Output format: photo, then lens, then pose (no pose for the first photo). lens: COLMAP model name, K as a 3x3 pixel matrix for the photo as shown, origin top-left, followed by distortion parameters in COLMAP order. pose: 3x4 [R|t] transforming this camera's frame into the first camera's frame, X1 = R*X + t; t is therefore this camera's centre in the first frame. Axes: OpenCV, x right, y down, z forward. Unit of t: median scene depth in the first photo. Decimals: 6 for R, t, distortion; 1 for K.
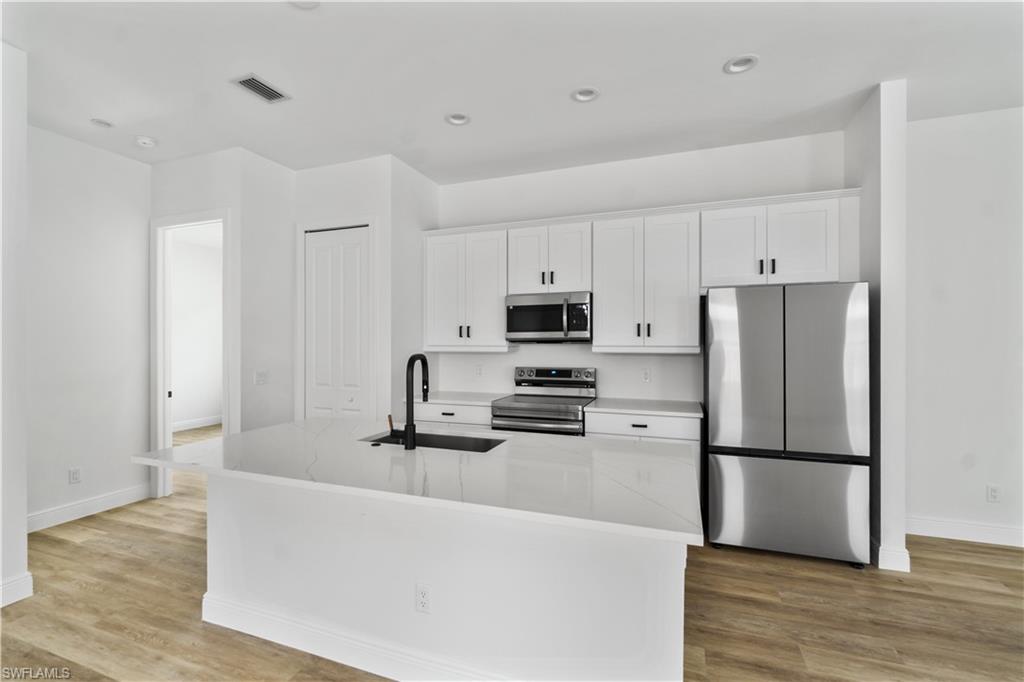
lens RADIAL K [[460.8, 0, 512.0], [0, 460.8, 341.0], [0, 0, 1]] dist [0.000171, 0.000097]
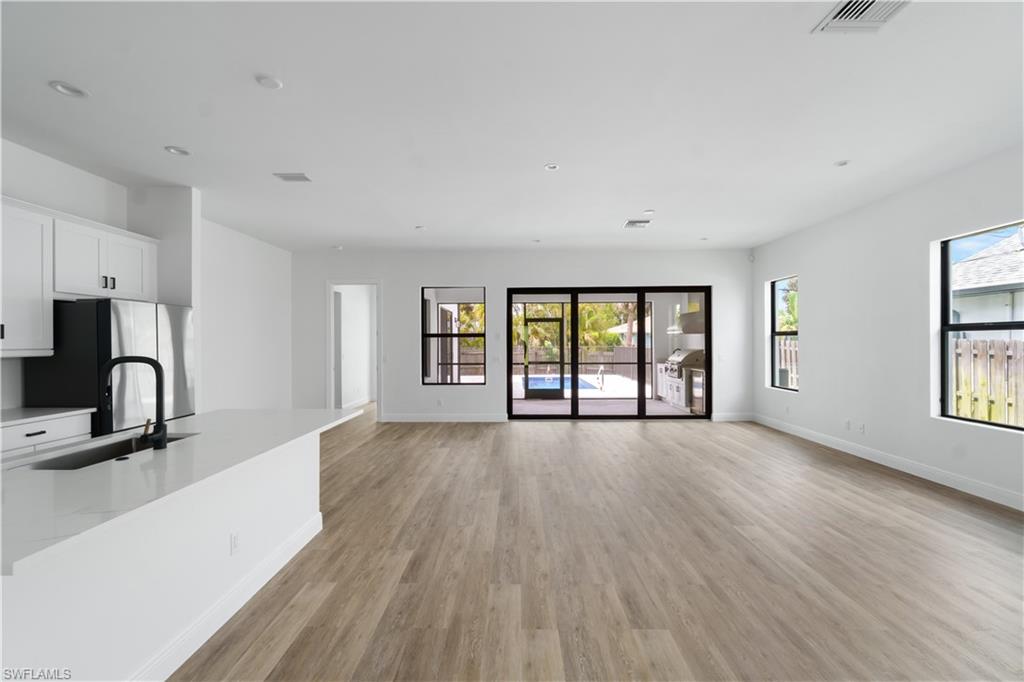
lens RADIAL K [[445.6, 0, 507.0], [0, 445.6, 344.3], [0, 0, 1]] dist [0.000098, 0.000160]
pose [[-0.332383, -0.001363, 0.943144, -0.800967], [0.007812, 0.999961, 0.004198, 0.004403], [-0.943112, 0.008764, -0.332359, 0.349005]]
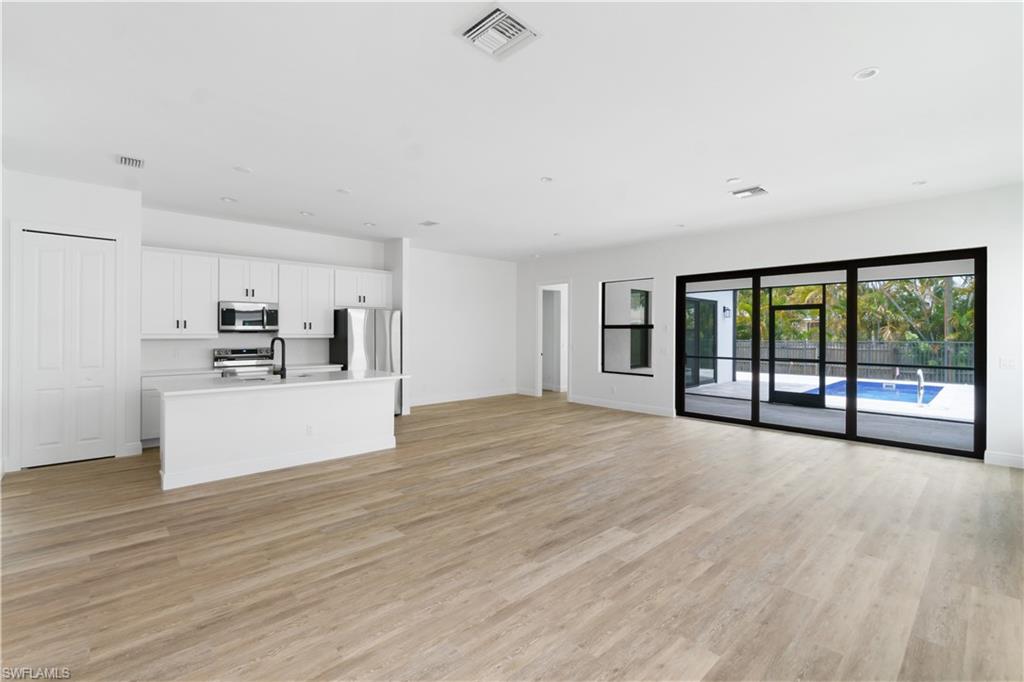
lens RADIAL K [[453.6, 0, 497.2], [0, 453.6, 334.3], [0, 0, 1]] dist [-0.000104, 0.000380]
pose [[0.462443, 0.001279, 0.886648, -0.985660], [-0.003496, 0.999994, 0.000381, 0.007280], [-0.886642, -0.003276, 0.462444, -0.552849]]
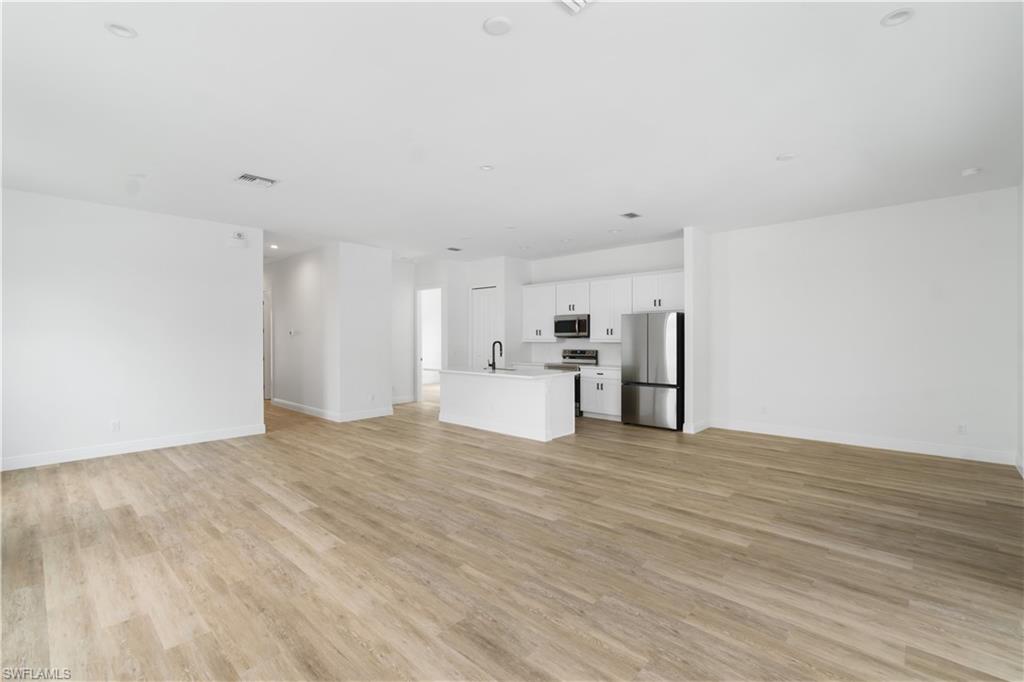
lens RADIAL K [[445.6, 0, 507.0], [0, 445.6, 344.3], [0, 0, 1]] dist [0.000098, 0.000160]
pose [[0.923586, 0.006156, -0.383343, 0.621304], [-0.000237, 0.999880, 0.015486, 0.002536], [0.383392, -0.014211, 0.923476, -1.087379]]
